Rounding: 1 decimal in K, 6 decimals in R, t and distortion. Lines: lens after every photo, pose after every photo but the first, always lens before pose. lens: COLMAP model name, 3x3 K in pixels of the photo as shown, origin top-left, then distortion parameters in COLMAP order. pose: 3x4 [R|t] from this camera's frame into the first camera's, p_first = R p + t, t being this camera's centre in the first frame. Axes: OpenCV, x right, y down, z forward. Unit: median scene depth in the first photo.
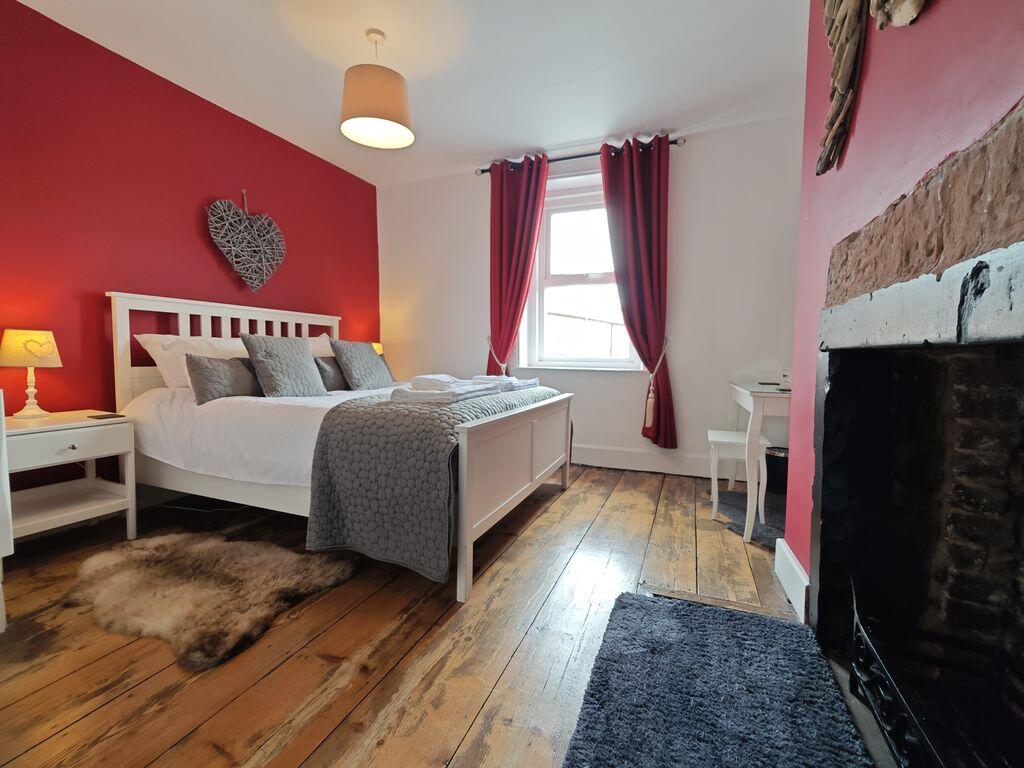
lens RADIAL K [[448.6, 0, 512.0], [0, 448.6, 384.0], [0, 0, 1]] dist [-0.001305, -0.000369]
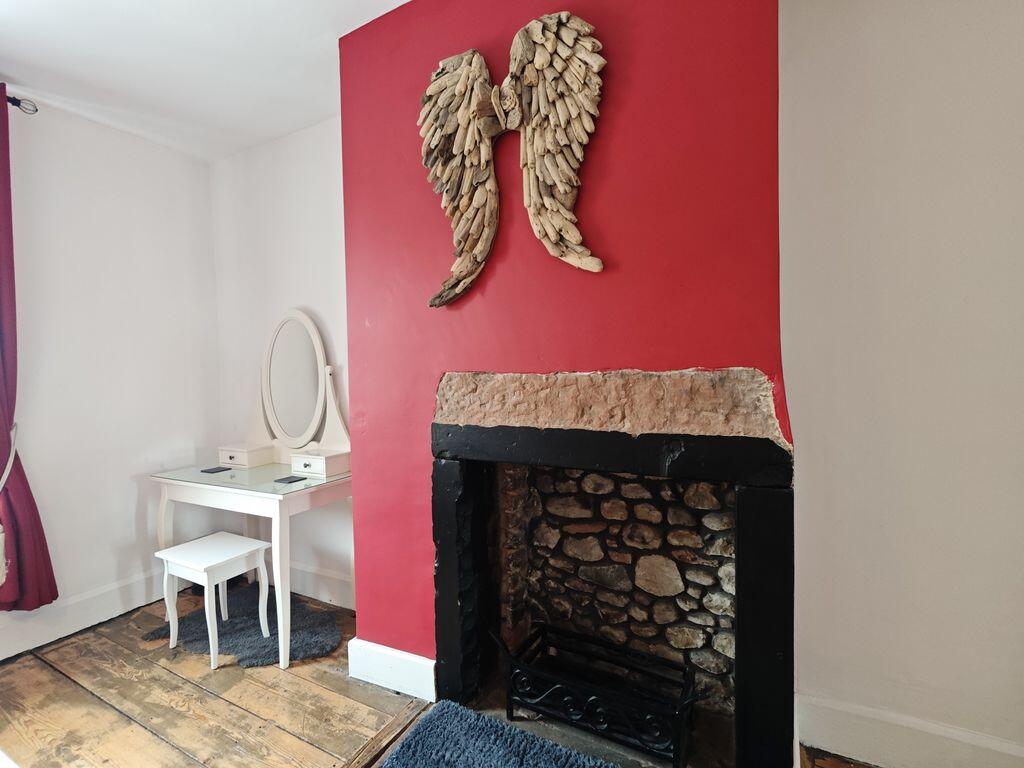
lens RADIAL K [[476.4, 0, 512.0], [0, 476.4, 384.0], [0, 0, 1]] dist [-0.001154, -0.000537]
pose [[0.092458, -0.047943, 0.994562, -0.257598], [0.082019, 0.995812, 0.040378, -0.154062], [-0.992333, 0.077840, 0.096004, 0.354221]]
